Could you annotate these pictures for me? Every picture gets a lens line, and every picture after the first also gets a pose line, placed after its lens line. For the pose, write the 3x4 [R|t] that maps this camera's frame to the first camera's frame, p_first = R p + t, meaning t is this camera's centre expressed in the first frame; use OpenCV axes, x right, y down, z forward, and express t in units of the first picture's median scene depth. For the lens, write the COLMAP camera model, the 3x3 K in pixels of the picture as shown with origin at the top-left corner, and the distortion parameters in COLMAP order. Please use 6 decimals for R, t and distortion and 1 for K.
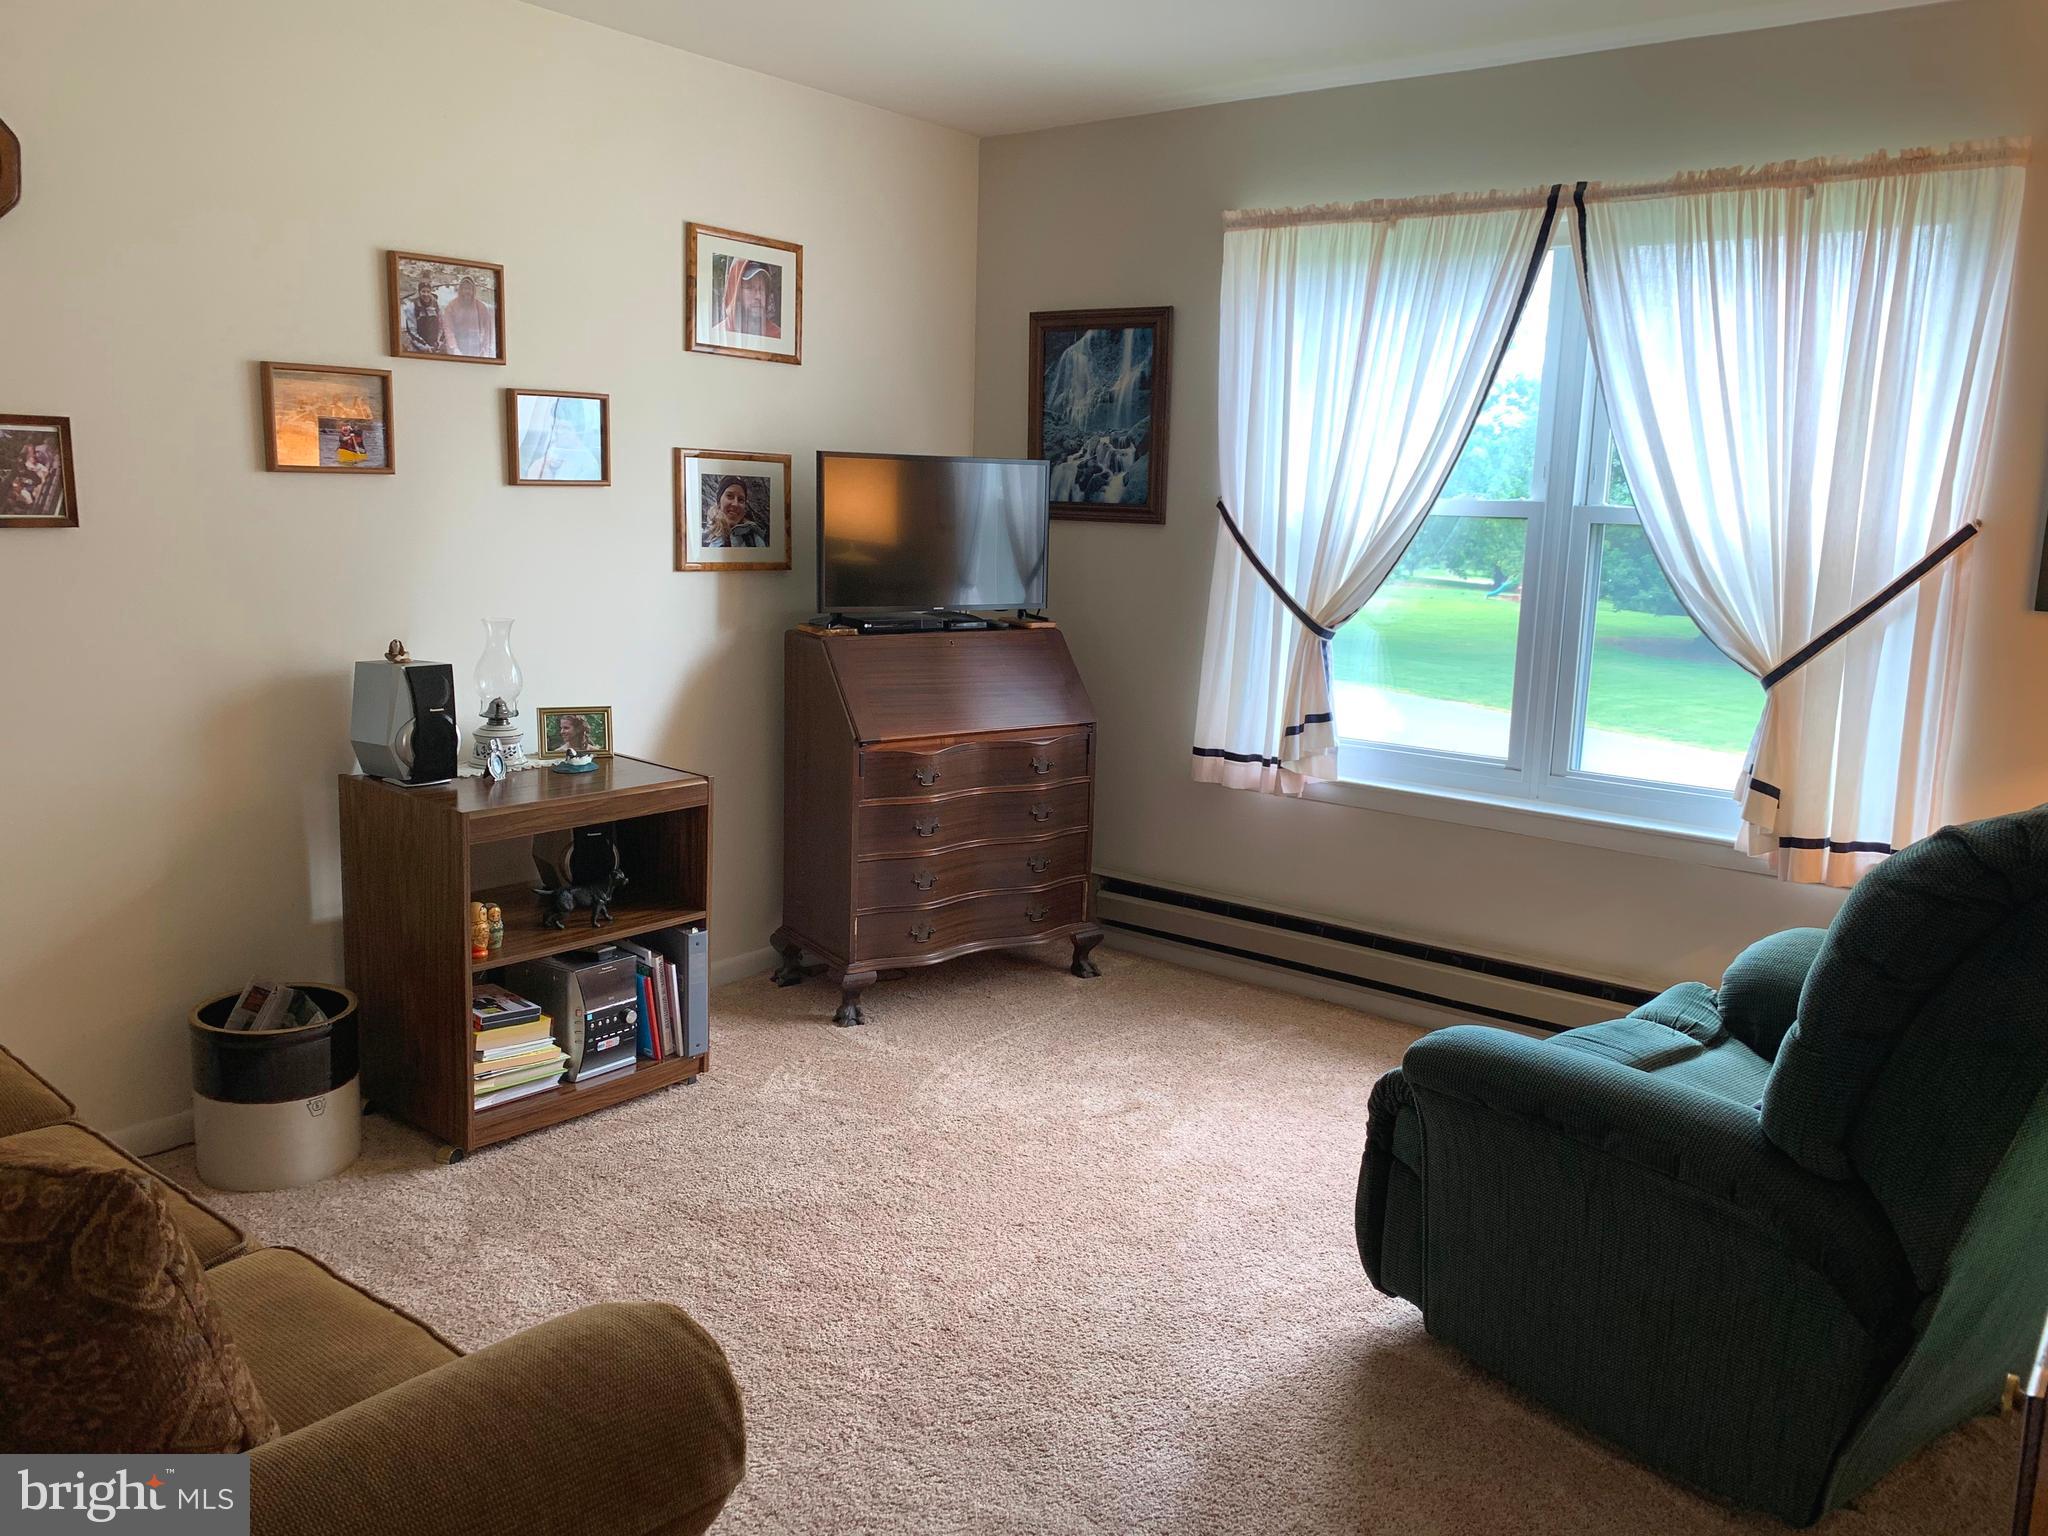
lens RADIAL K [[1571.5, 0, 1035.2], [0, 1571.5, 779.2], [0, 0, 1]] dist [-0.012502, -0.023515]
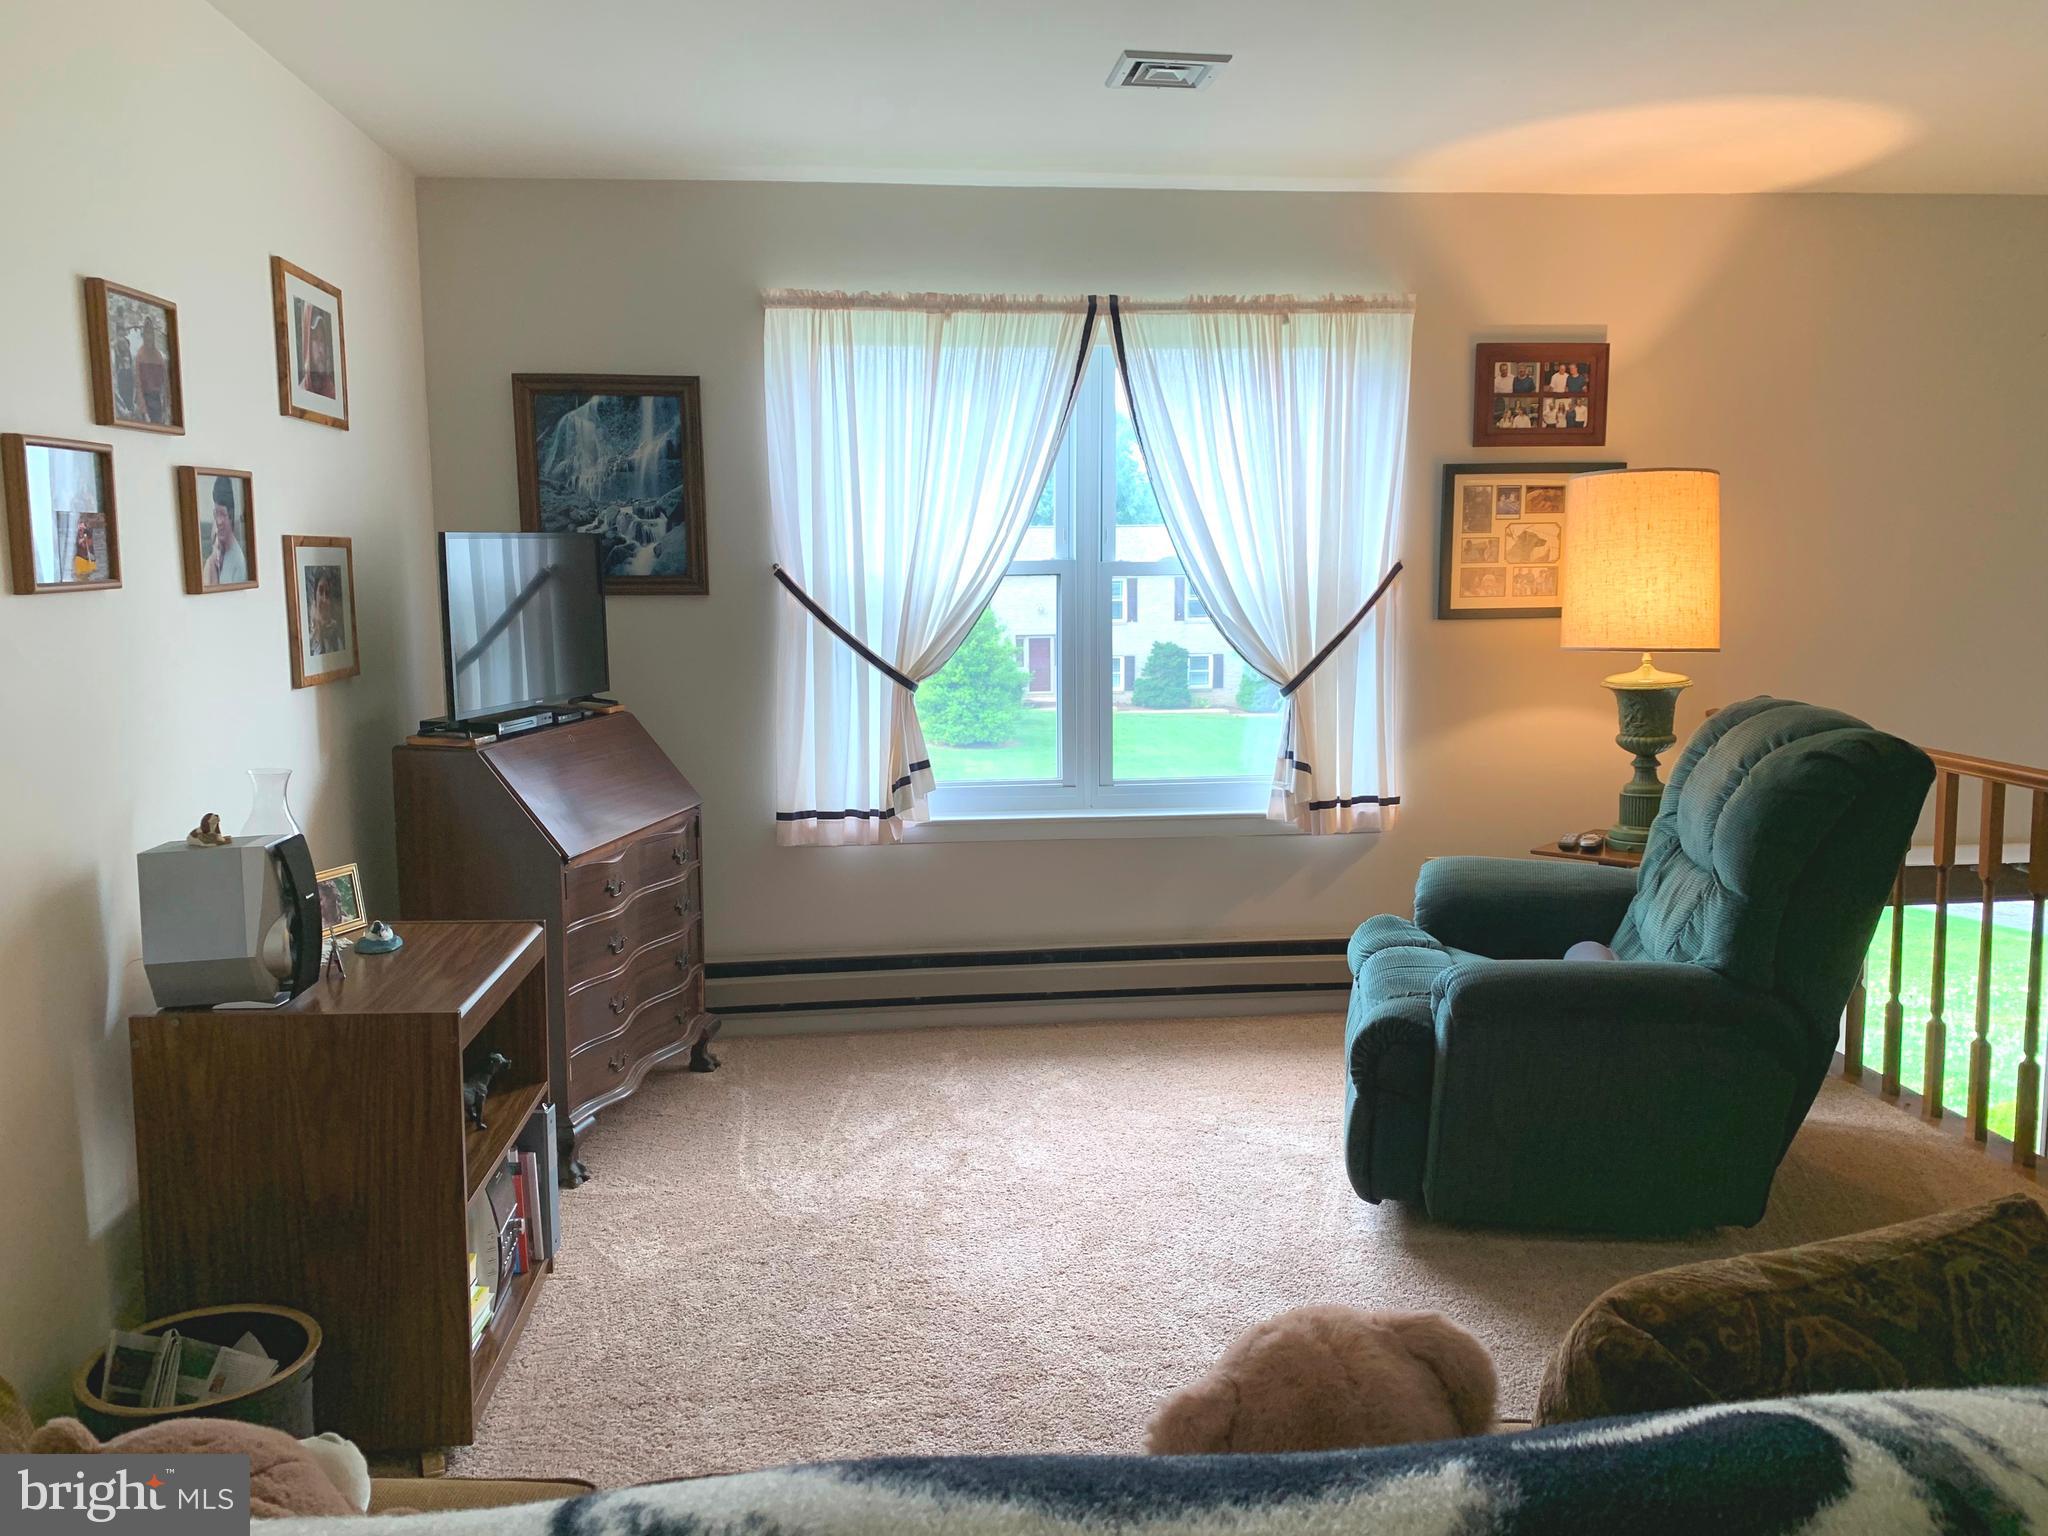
lens RADIAL K [[1571.5, 0, 1041.7], [0, 1571.5, 749.0], [0, 0, 1]] dist [-0.012502, -0.023515]
pose [[0.710635, -0.124518, 0.692454, -0.500194], [0.153311, 0.987969, 0.020322, -0.058807], [-0.686654, 0.091719, 0.721176, 0.167288]]
